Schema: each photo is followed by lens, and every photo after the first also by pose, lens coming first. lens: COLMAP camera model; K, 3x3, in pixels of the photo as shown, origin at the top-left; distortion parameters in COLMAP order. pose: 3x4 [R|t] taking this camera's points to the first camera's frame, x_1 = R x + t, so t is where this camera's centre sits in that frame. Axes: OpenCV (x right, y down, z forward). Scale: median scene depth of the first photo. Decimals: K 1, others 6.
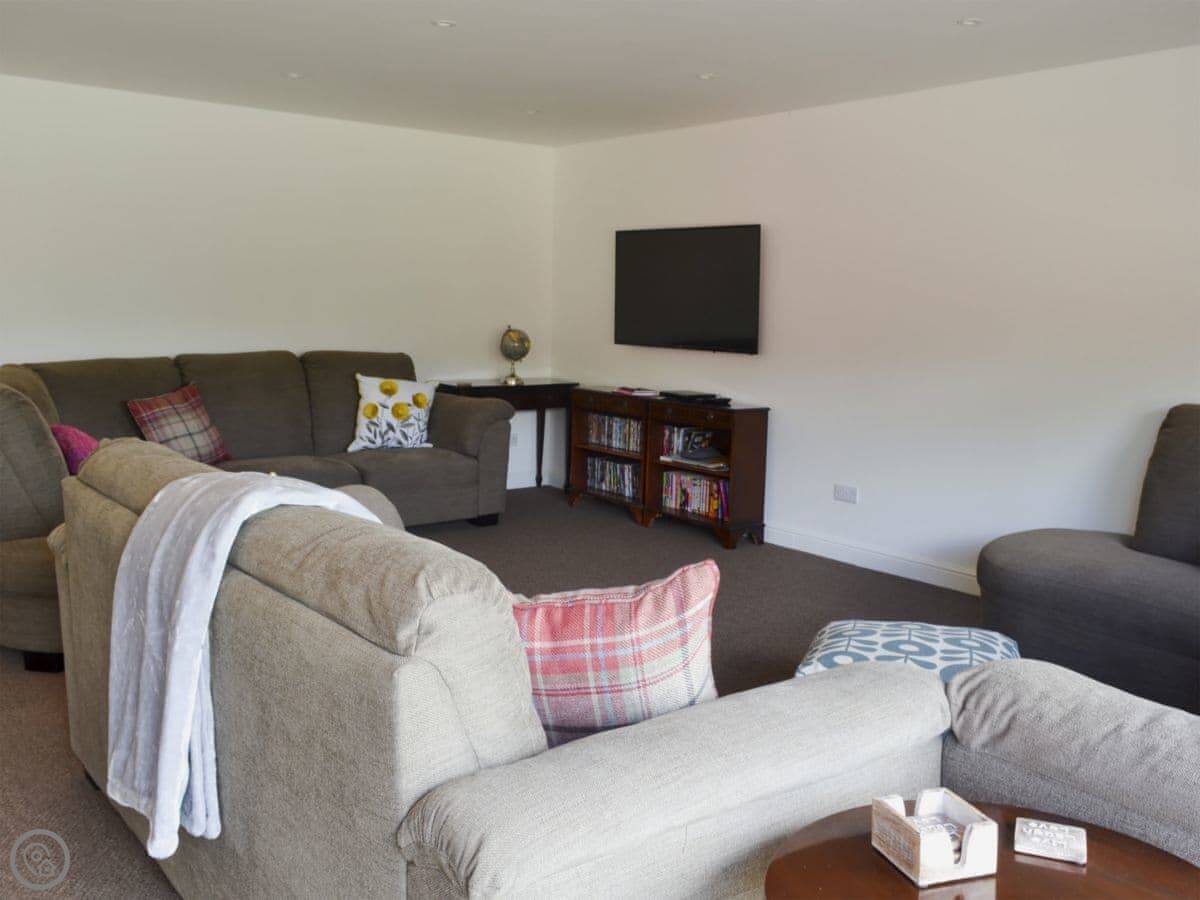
lens RADIAL K [[1096.7, 0, 579.8], [0, 1096.7, 454.4], [0, 0, 1]] dist [-0.056508, -0.001026]
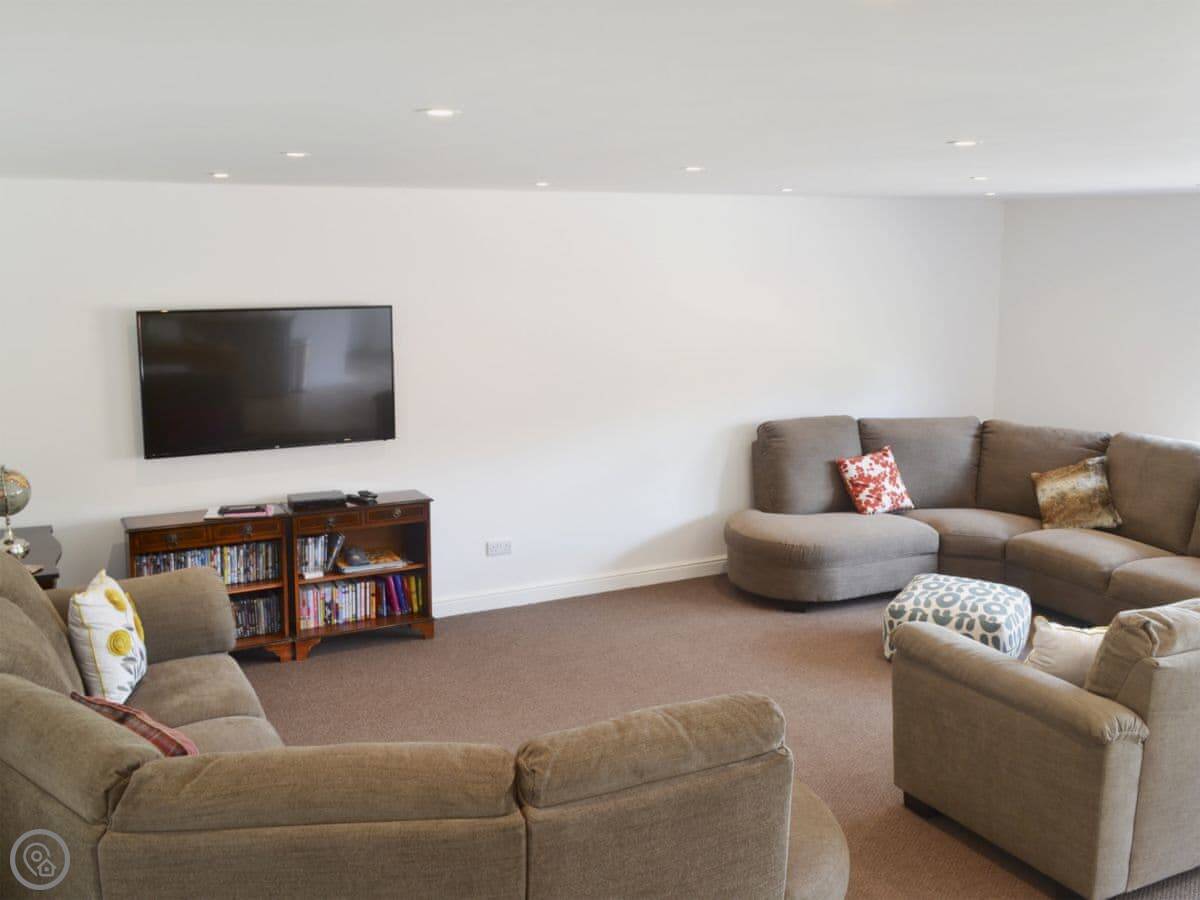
lens RADIAL K [[1096.7, 0, 579.8], [0, 1096.7, 454.4], [0, 0, 1]] dist [-0.056508, -0.001026]
pose [[0.150494, -0.207656, 0.966556, -0.700822], [0.139960, 0.972319, 0.187102, -0.220316], [-0.978653, 0.107122, 0.175392, 0.632839]]
